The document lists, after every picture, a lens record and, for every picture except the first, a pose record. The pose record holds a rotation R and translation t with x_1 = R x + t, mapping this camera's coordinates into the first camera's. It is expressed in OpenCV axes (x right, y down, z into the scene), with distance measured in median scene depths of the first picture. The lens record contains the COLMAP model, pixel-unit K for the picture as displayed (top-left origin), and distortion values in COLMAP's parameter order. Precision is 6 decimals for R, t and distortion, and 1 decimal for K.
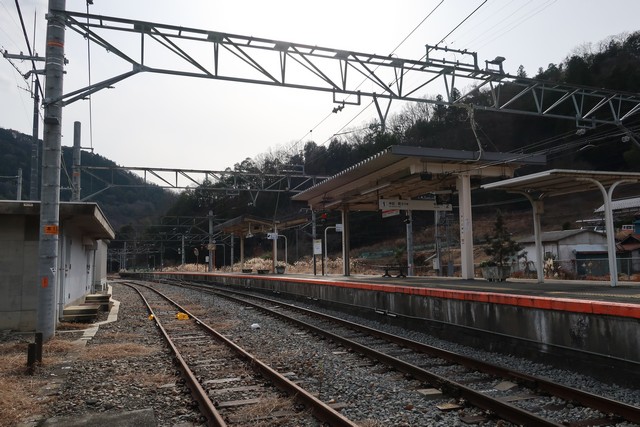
lens RADIAL K [[502.1, 0, 320.0], [0, 502.1, 213.5], [0, 0, 1]] dist [-0.007928, 0.004980]
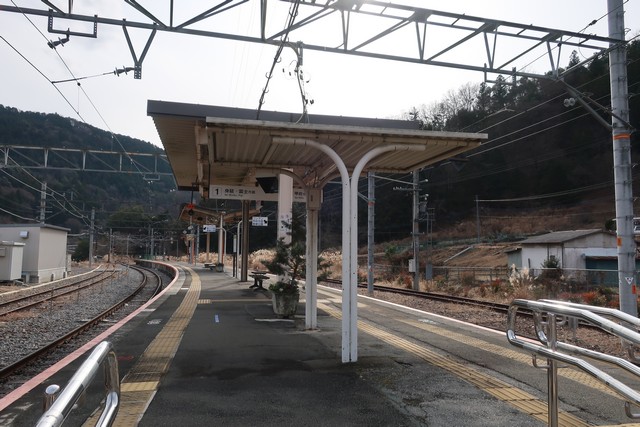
lens RADIAL K [[502.1, 0, 320.0], [0, 502.1, 213.5], [0, 0, 1]] dist [-0.007928, 0.004980]
pose [[0.995118, 0.023973, -0.095735, 0.028470], [-0.022222, 0.999566, 0.019315, -0.000338], [0.096156, -0.017093, 0.995219, 0.024148]]
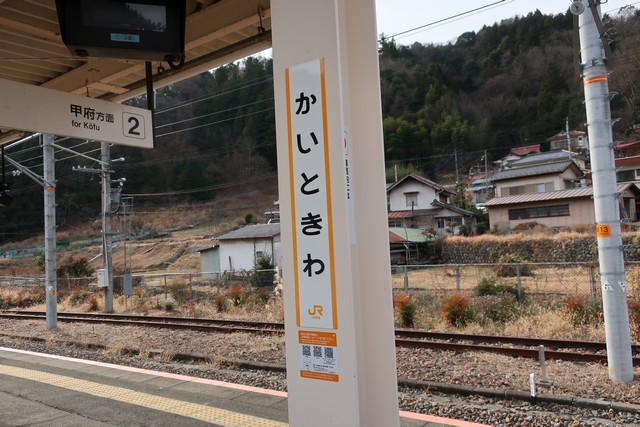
lens RADIAL K [[502.1, 0, 320.0], [0, 502.1, 213.5], [0, 0, 1]] dist [-0.007928, 0.004980]
pose [[0.810287, 0.012082, 0.585909, 0.016082], [-0.021689, 0.999721, 0.009380, 0.001990], [-0.585632, -0.020308, 0.810322, 0.065004]]
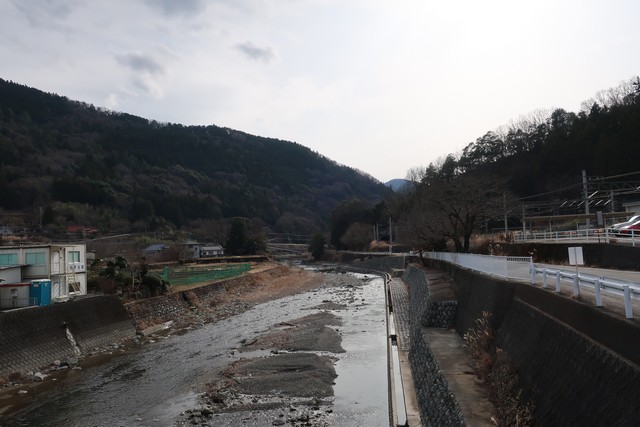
lens RADIAL K [[502.1, 0, 320.0], [0, 502.1, 213.5], [0, 0, 1]] dist [-0.007928, 0.004980]
pose [[0.946201, -0.044454, -0.320512, -0.173570], [0.059378, 0.997552, 0.036934, -0.002229], [0.318085, -0.053978, 0.946524, -0.103768]]
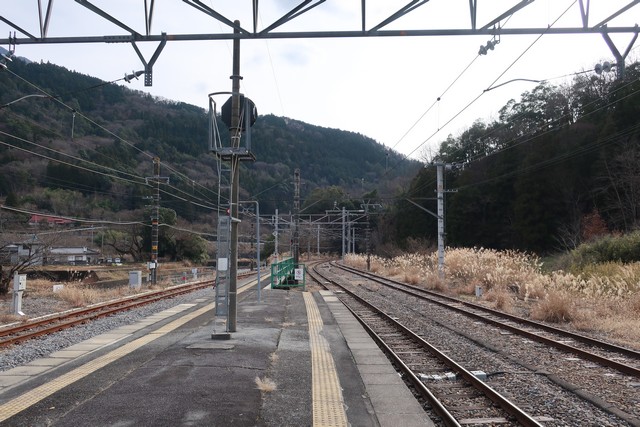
lens RADIAL K [[502.1, 0, 320.0], [0, 502.1, 213.5], [0, 0, 1]] dist [-0.007928, 0.004980]
pose [[0.870474, -0.016381, -0.491942, -0.092365], [0.034996, 0.998976, 0.028659, 0.033254], [0.490969, -0.042163, 0.870156, 0.345984]]
